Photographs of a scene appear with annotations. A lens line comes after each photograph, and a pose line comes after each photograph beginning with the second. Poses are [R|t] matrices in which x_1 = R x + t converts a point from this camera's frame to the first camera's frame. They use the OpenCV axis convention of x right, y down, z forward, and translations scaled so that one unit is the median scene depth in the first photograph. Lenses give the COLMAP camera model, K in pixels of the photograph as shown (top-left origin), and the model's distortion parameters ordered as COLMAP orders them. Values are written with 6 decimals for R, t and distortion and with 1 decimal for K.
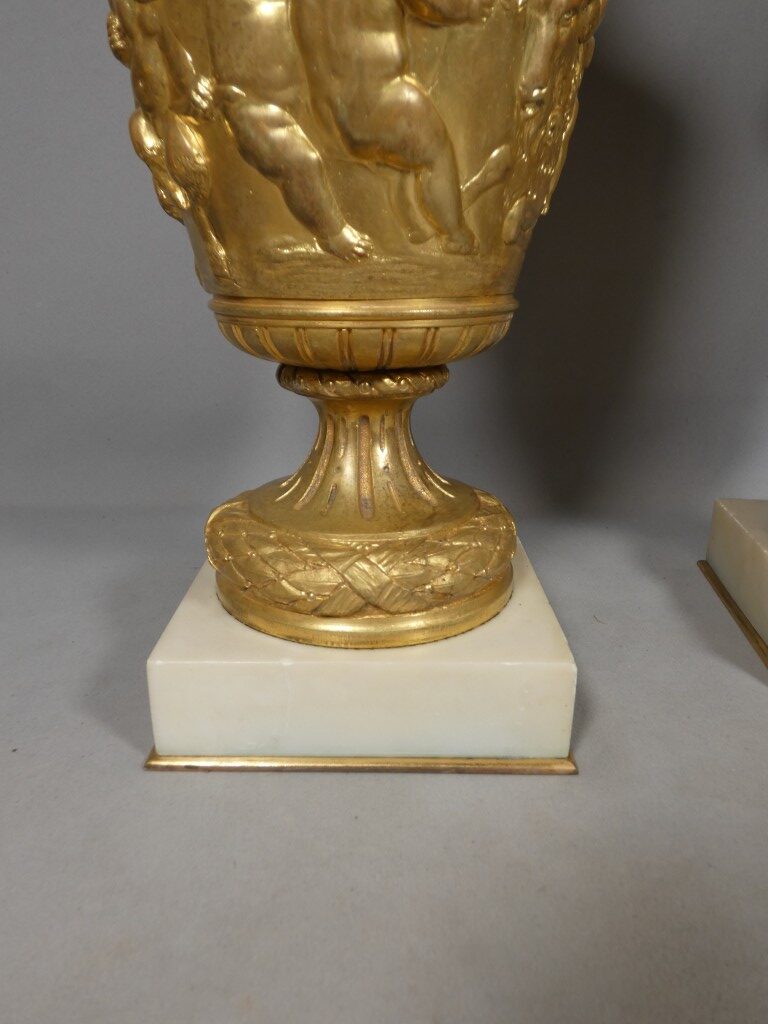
lens RADIAL K [[752.2, 0, 384.7], [0, 752.2, 519.6], [0, 0, 1]] dist [-0.007848, -0.010482]
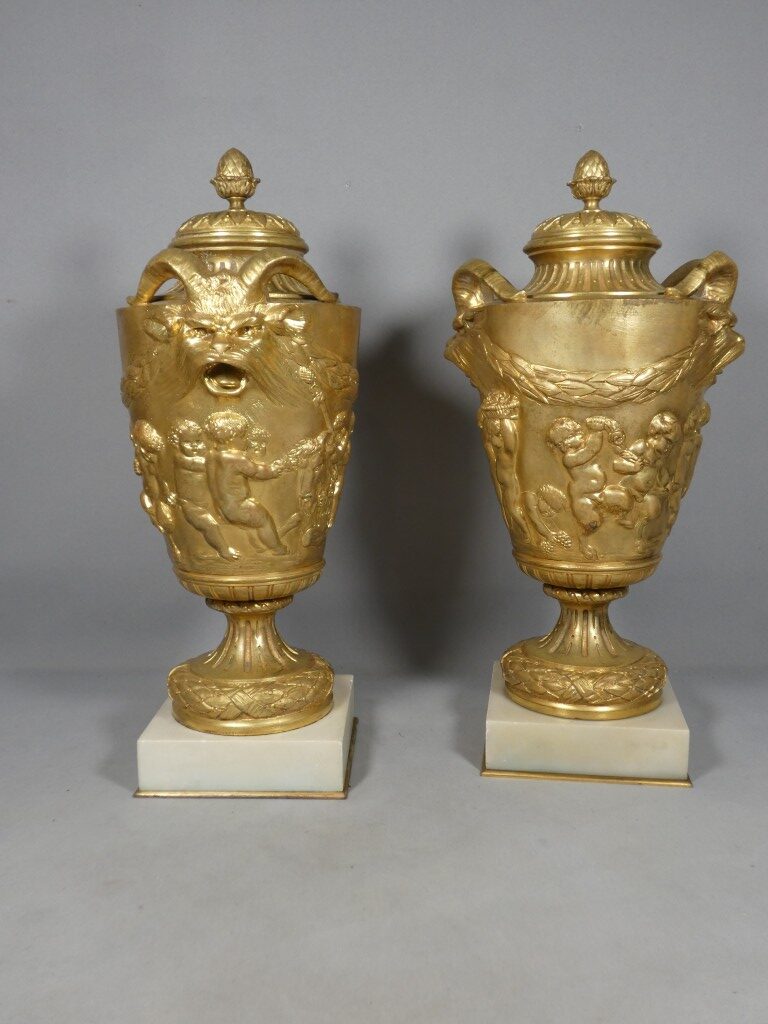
lens RADIAL K [[972.2, 0, 385.9], [0, 972.2, 509.7], [0, 0, 1]] dist [-0.001405, 0.000000]
pose [[0.999753, -0.009122, -0.020266, 0.426792], [0.005253, 0.983039, -0.183319, 0.052753], [0.021594, 0.183168, 0.982845, -1.724419]]
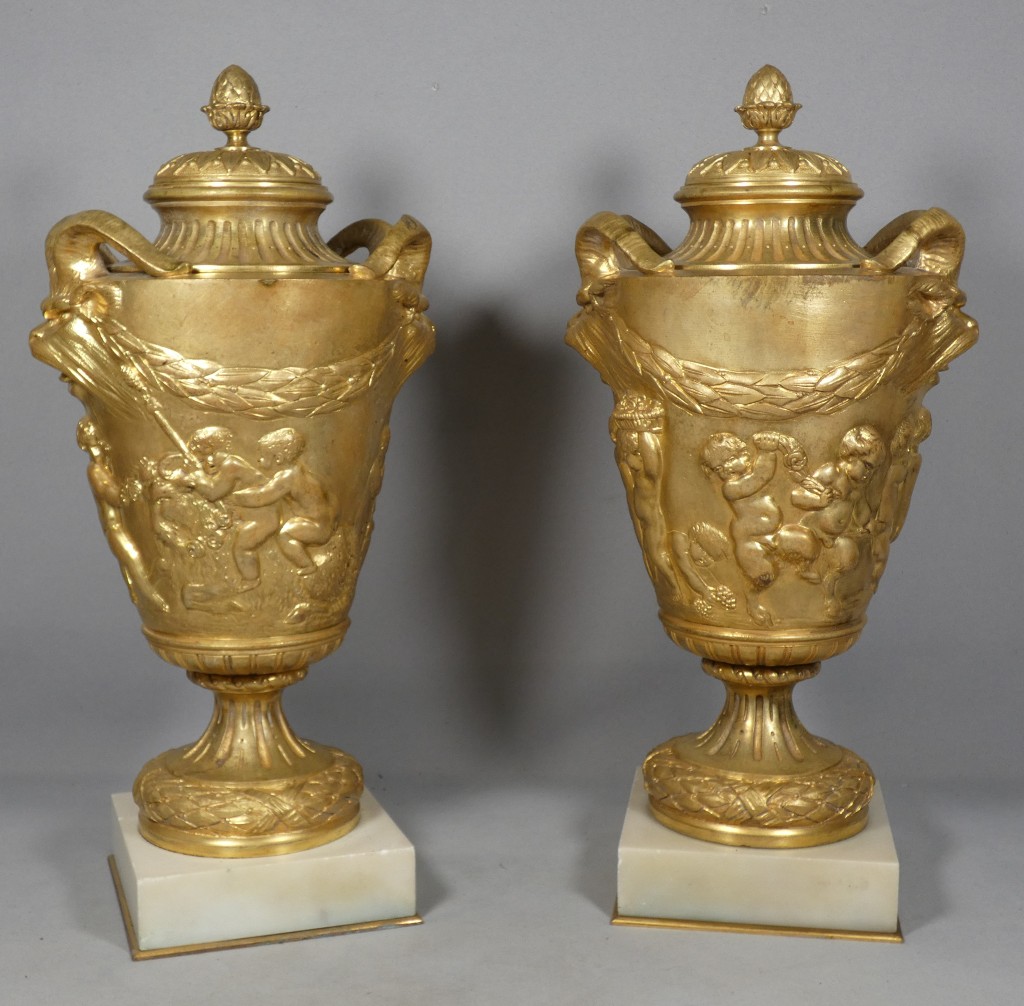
lens RADIAL K [[1607.9, 0, 481.4], [0, 1607.9, 490.9], [0, 0, 1]] dist [0.018791, 0.000000]
pose [[0.999417, -0.001145, -0.034133, 0.480530], [-0.005848, 0.978943, -0.204051, 0.094595], [0.033648, 0.204132, 0.978365, -2.257991]]
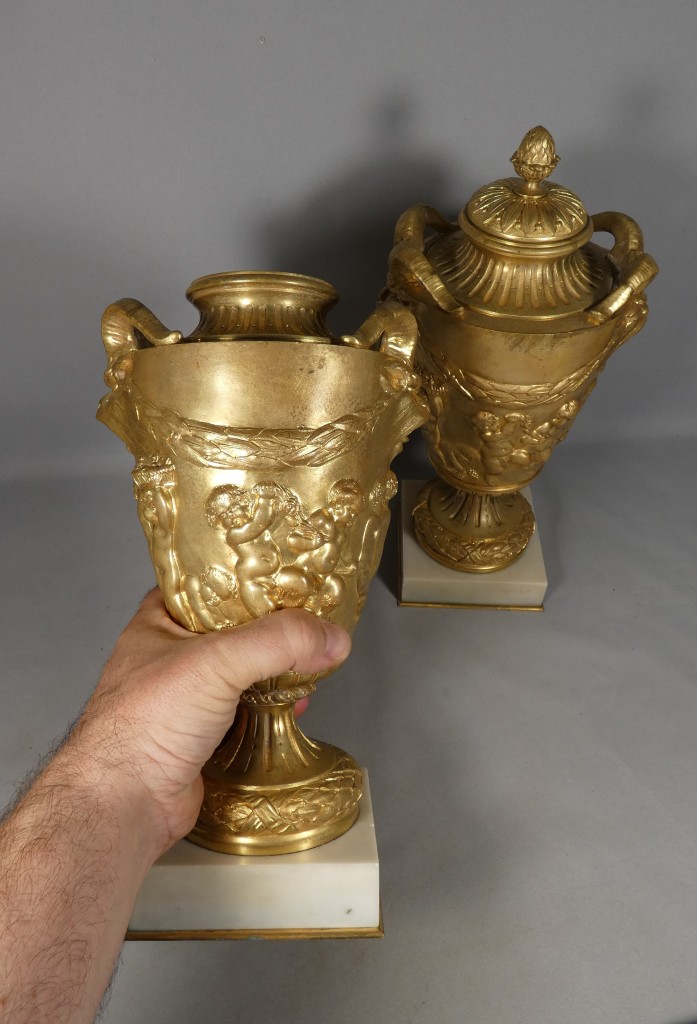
lens RADIAL K [[776.1, 0, 350.2], [0, 776.1, 507.6], [0, 0, 1]] dist [0.008827, -0.012856]
pose [[0.995266, -0.063671, 0.073433, 0.248218], [0.025098, 0.898280, 0.438706, -1.369233], [-0.093897, -0.434786, 0.895625, -1.470977]]
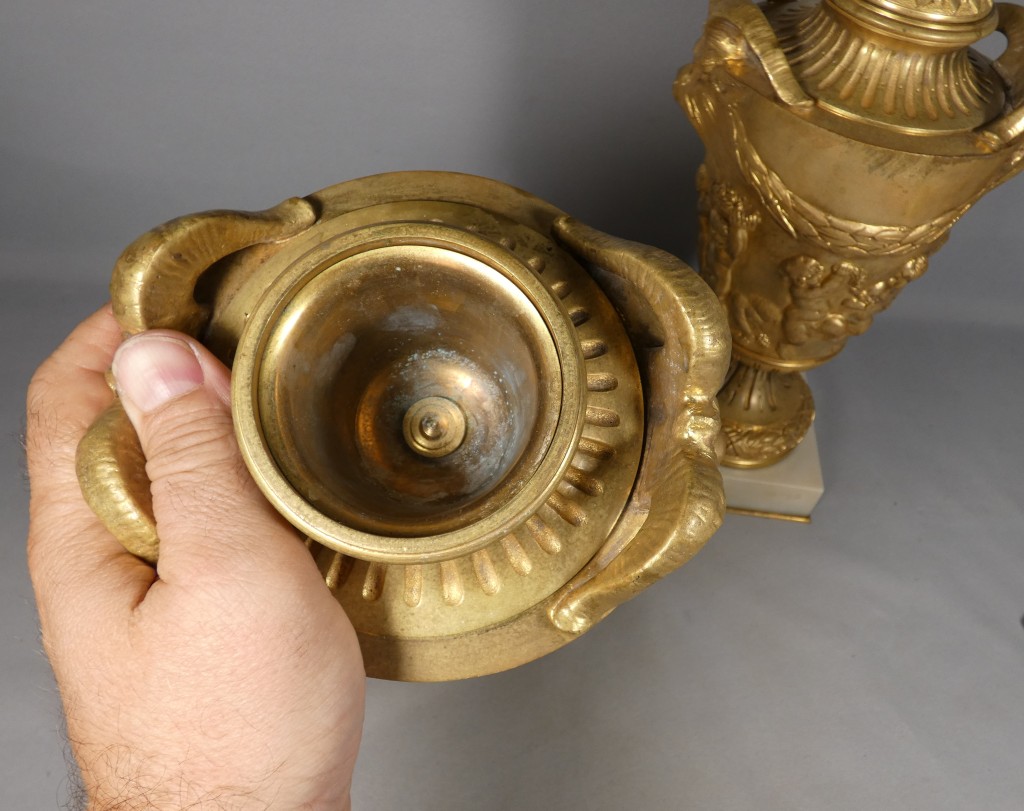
lens RADIAL K [[856.4, 0, 582.4], [0, 856.4, 436.6], [0, 0, 1]] dist [-0.014059, 0.001708]
pose [[0.986922, 0.032650, 0.157860, 0.075495], [-0.109037, 0.856473, 0.504544, -1.155055], [-0.118729, -0.515158, 0.848832, -1.043990]]
